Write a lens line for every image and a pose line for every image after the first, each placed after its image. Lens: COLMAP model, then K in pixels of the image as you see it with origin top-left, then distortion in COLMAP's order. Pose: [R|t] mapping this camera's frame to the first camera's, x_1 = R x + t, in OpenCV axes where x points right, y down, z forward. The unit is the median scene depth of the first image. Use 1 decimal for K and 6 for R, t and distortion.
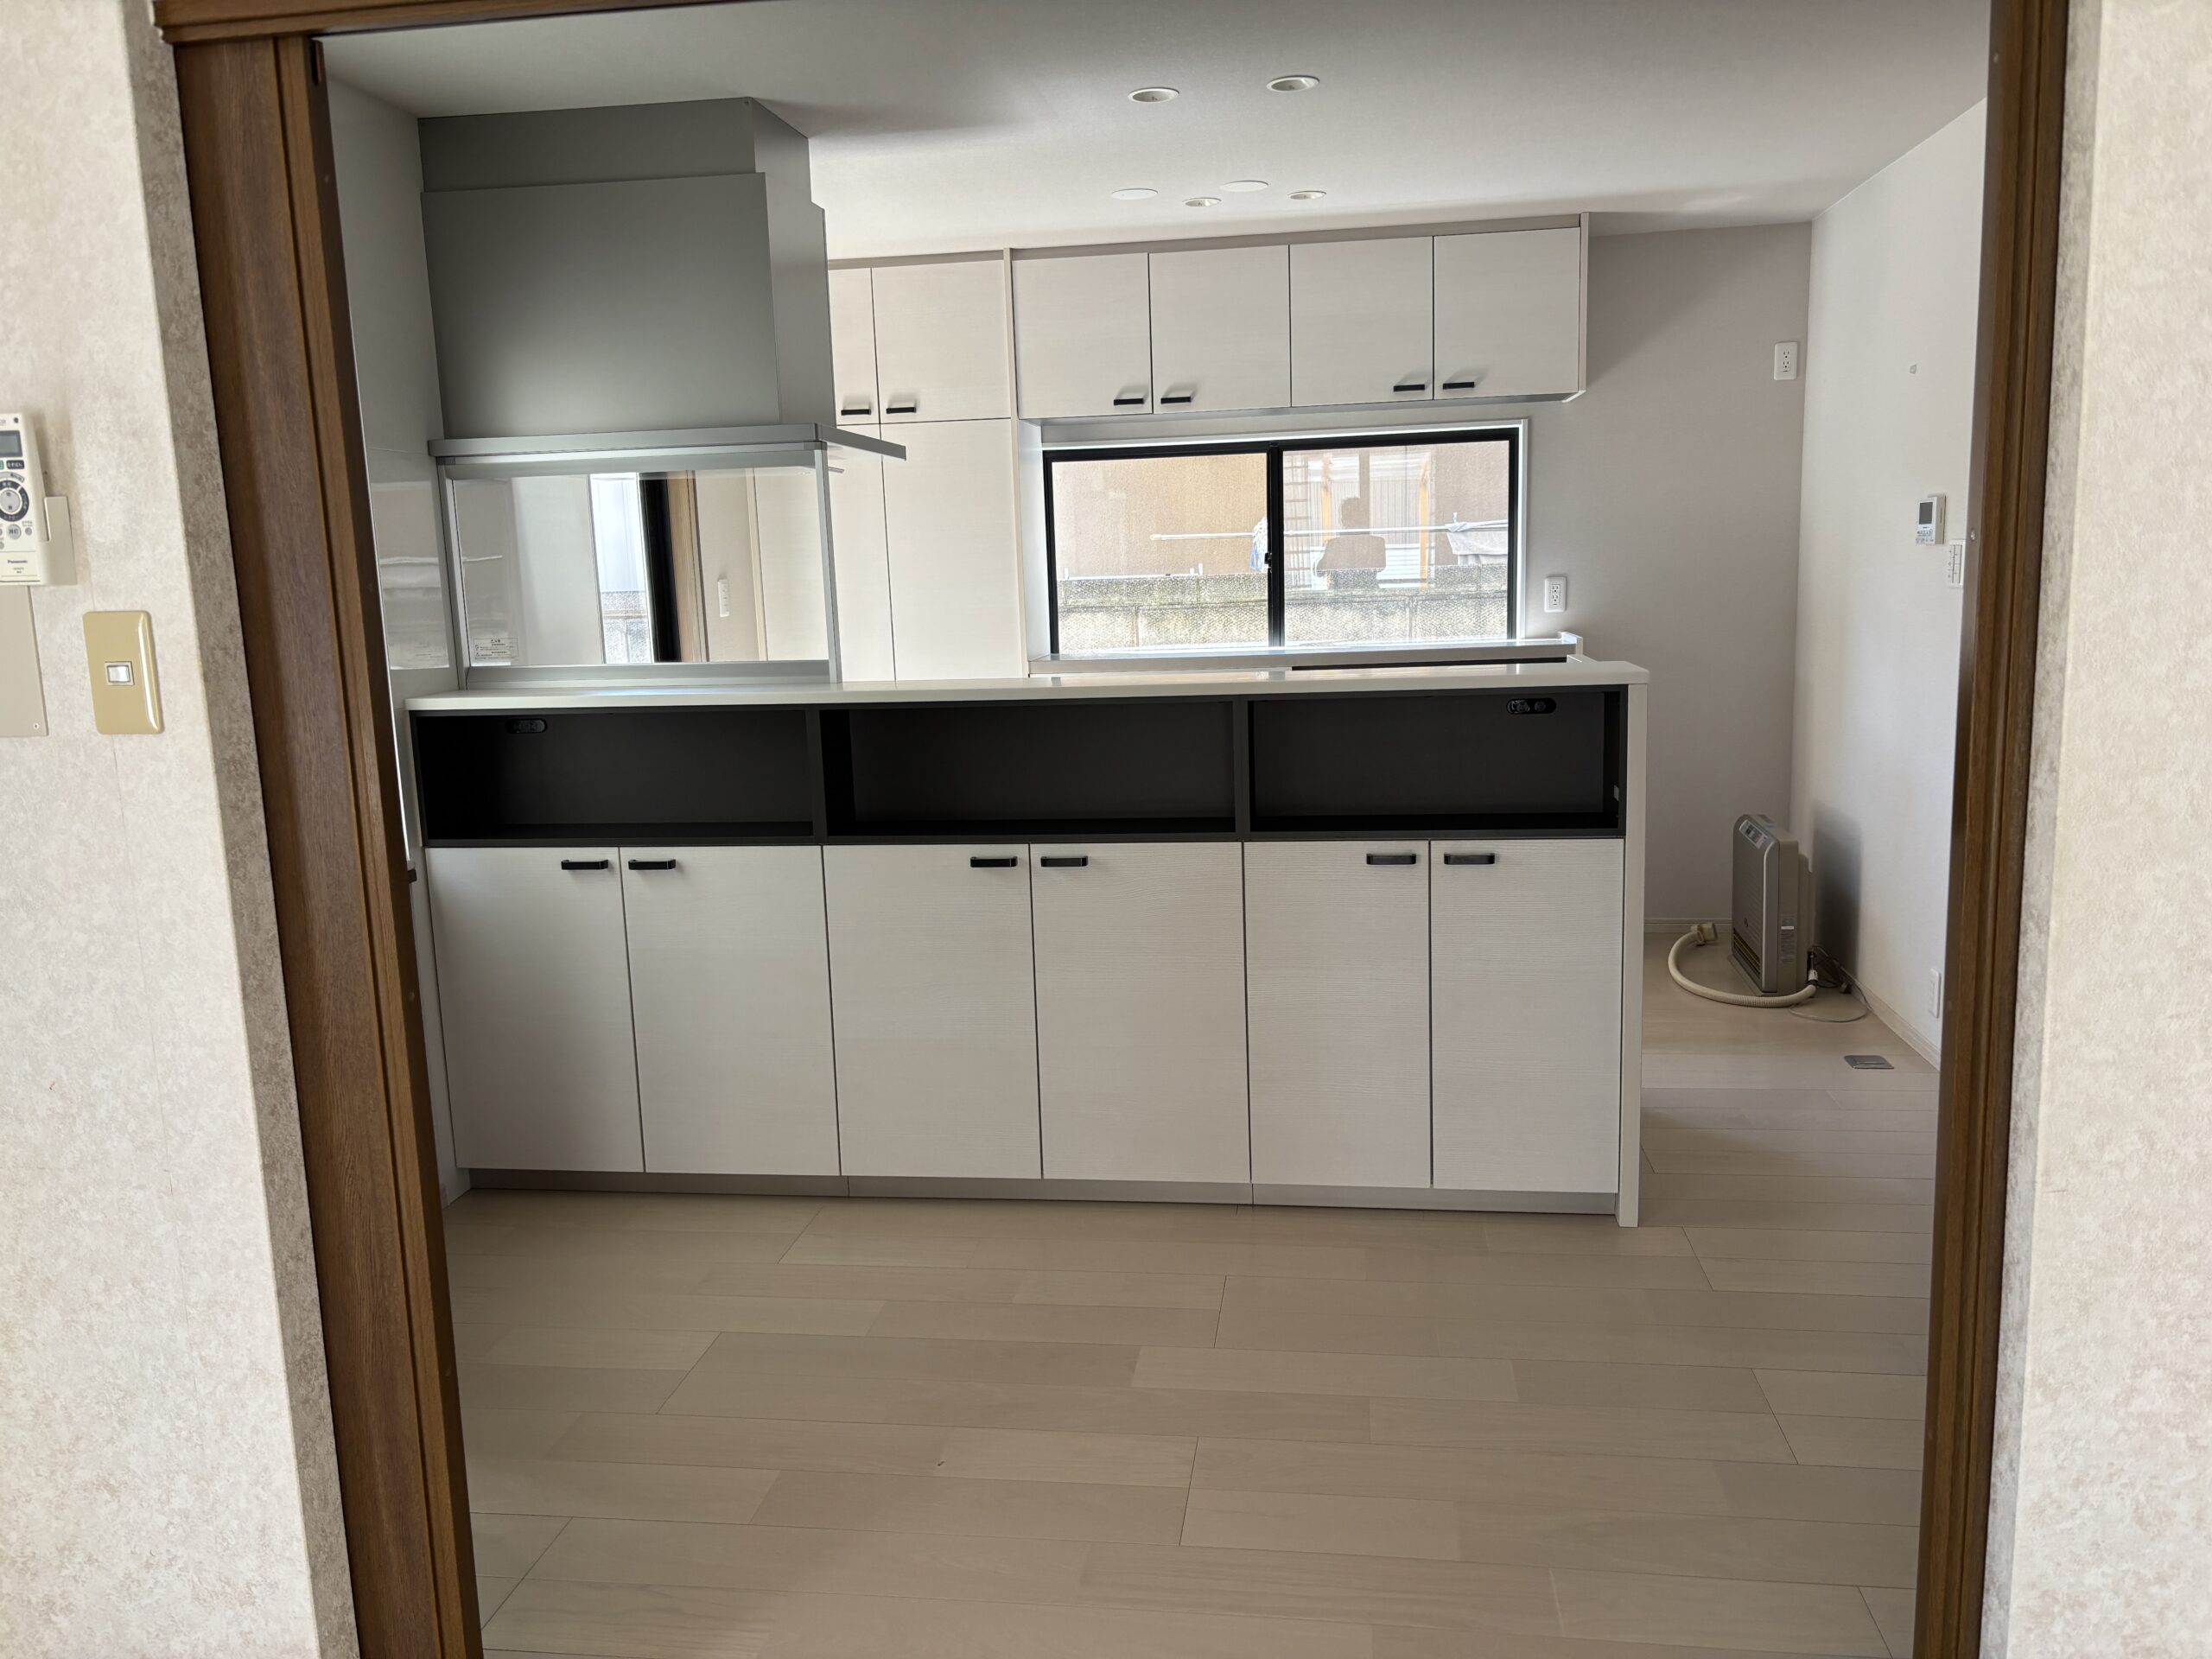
lens RADIAL K [[1678.5, 0, 1097.0], [0, 1678.5, 826.8], [0, 0, 1]] dist [0.036034, -0.030323]
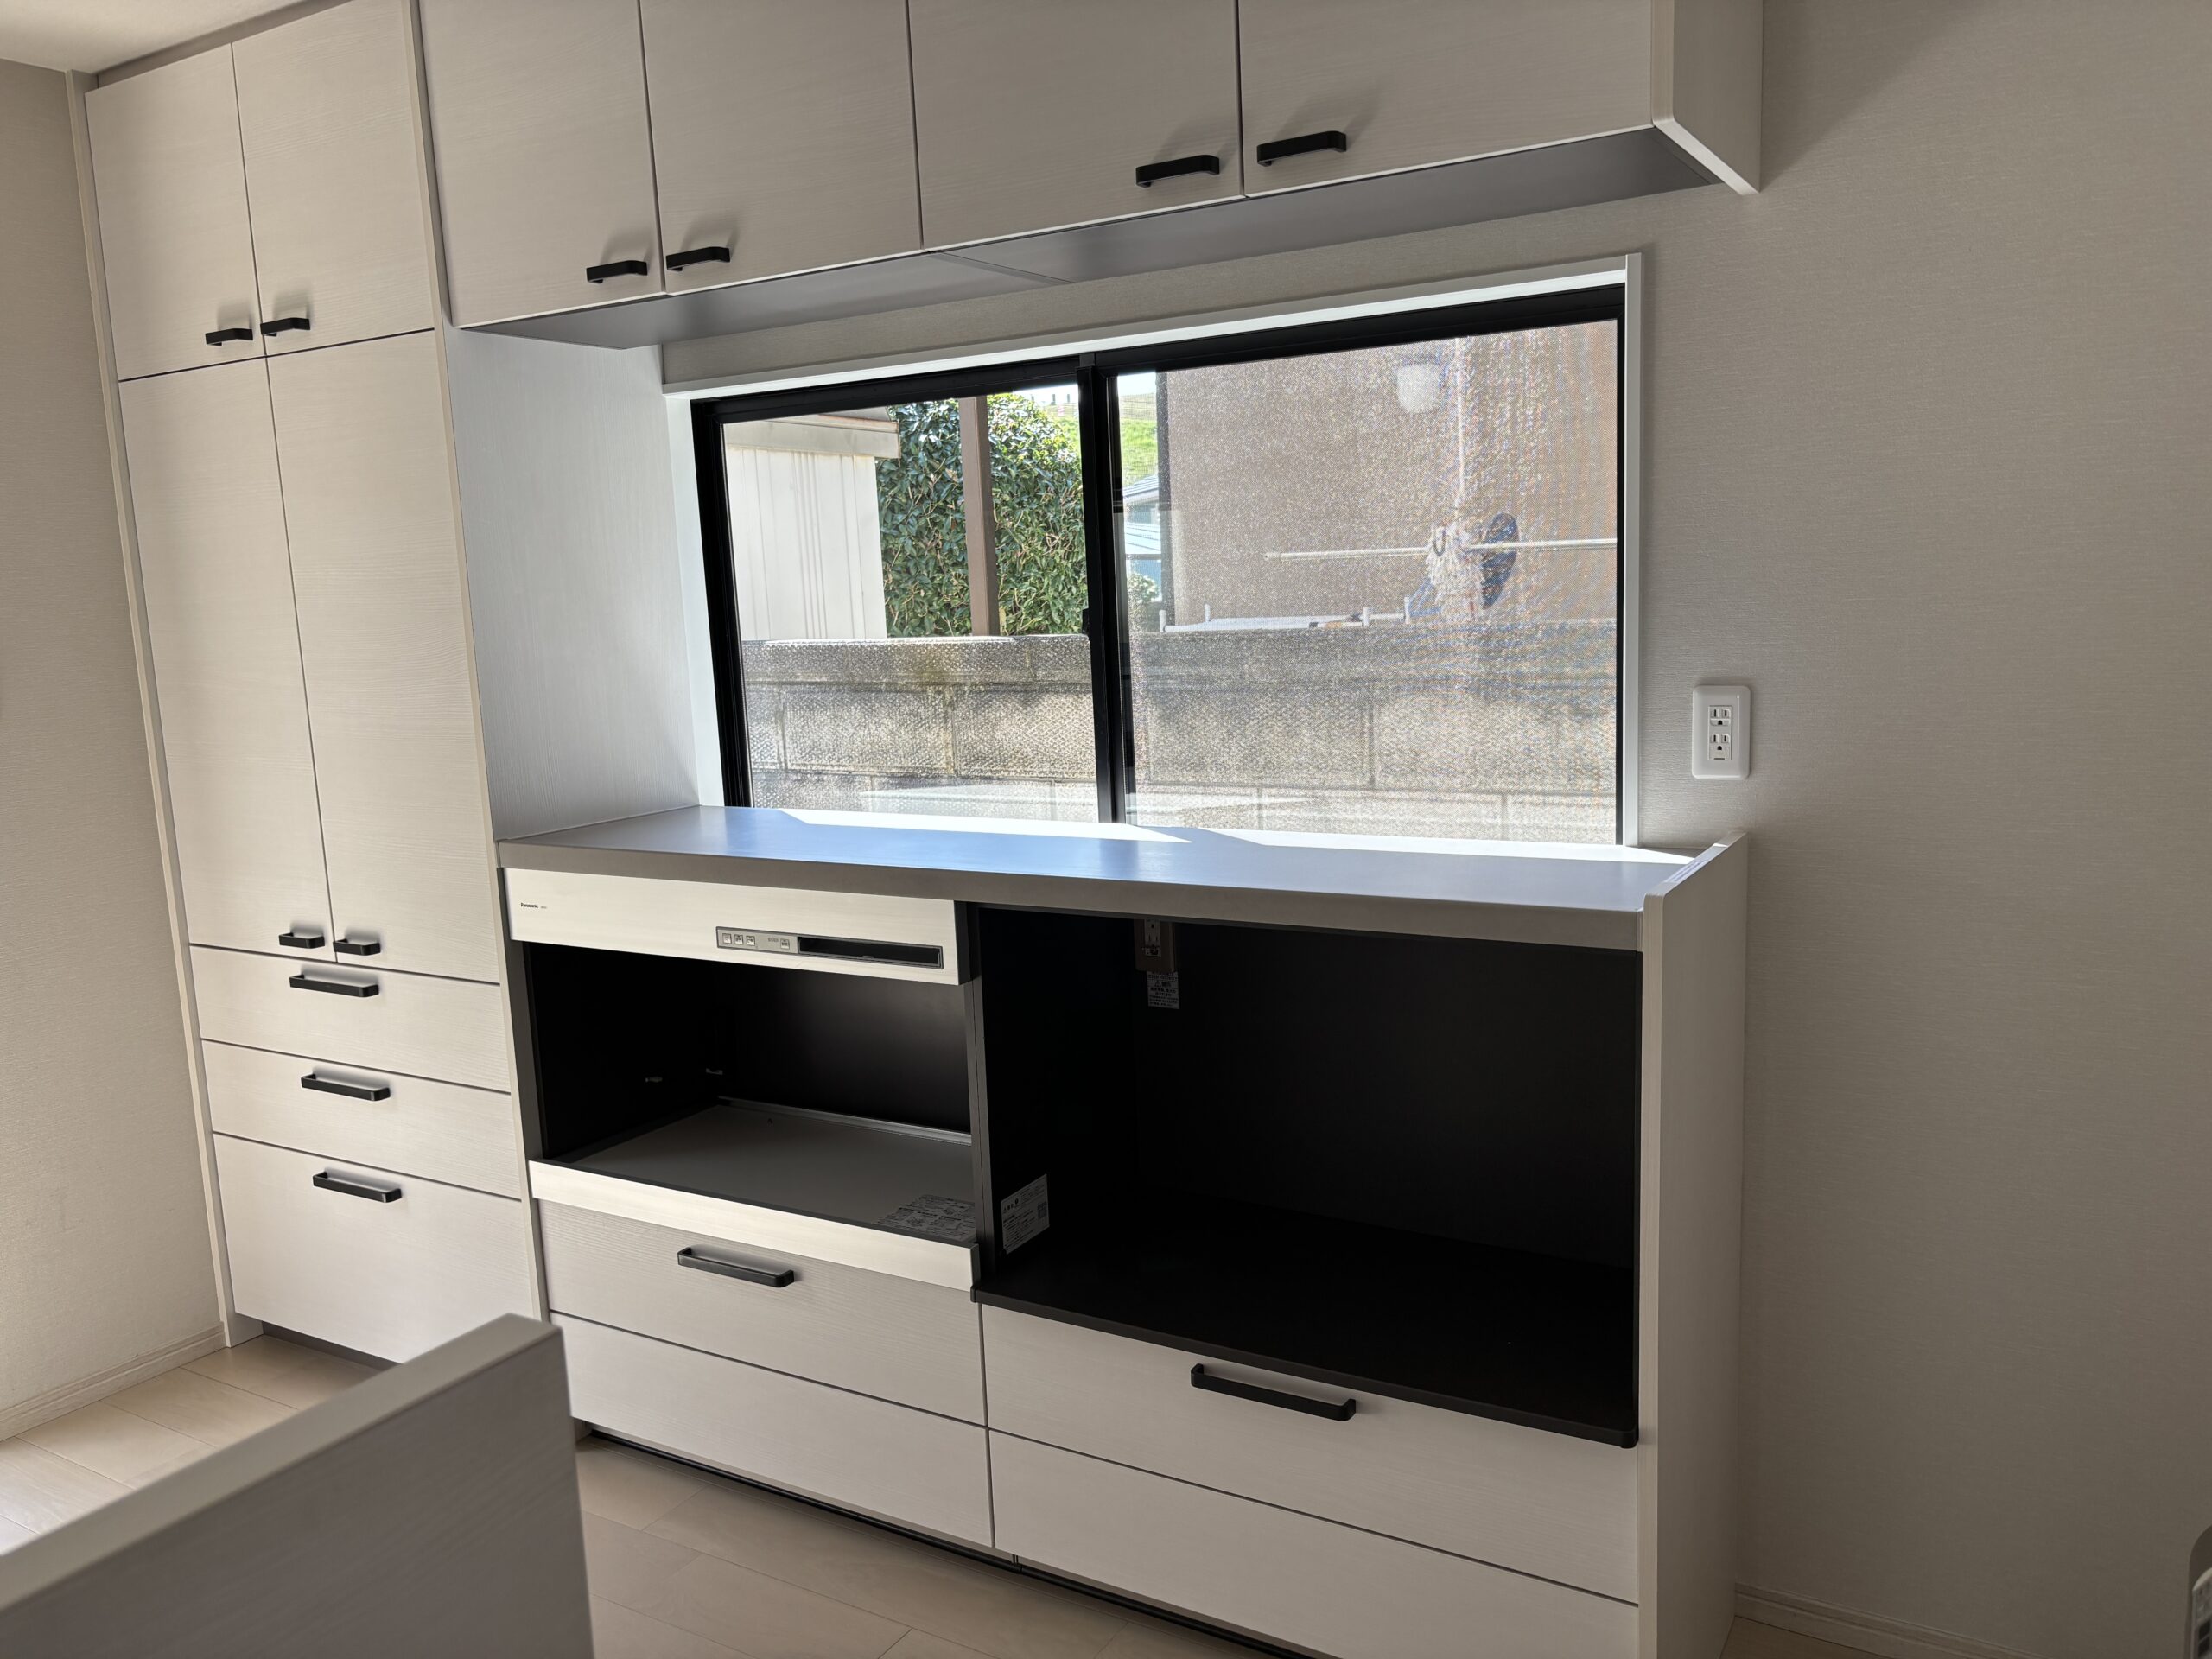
lens RADIAL K [[1678.5, 0, 1118.5], [0, 1678.5, 829.6], [0, 0, 1]] dist [0.036034, -0.030323]
pose [[0.922697, 0.052699, -0.381908, 0.292504], [-0.050958, 0.998593, 0.014679, -0.115812], [0.382144, 0.005917, 0.924084, 0.612960]]
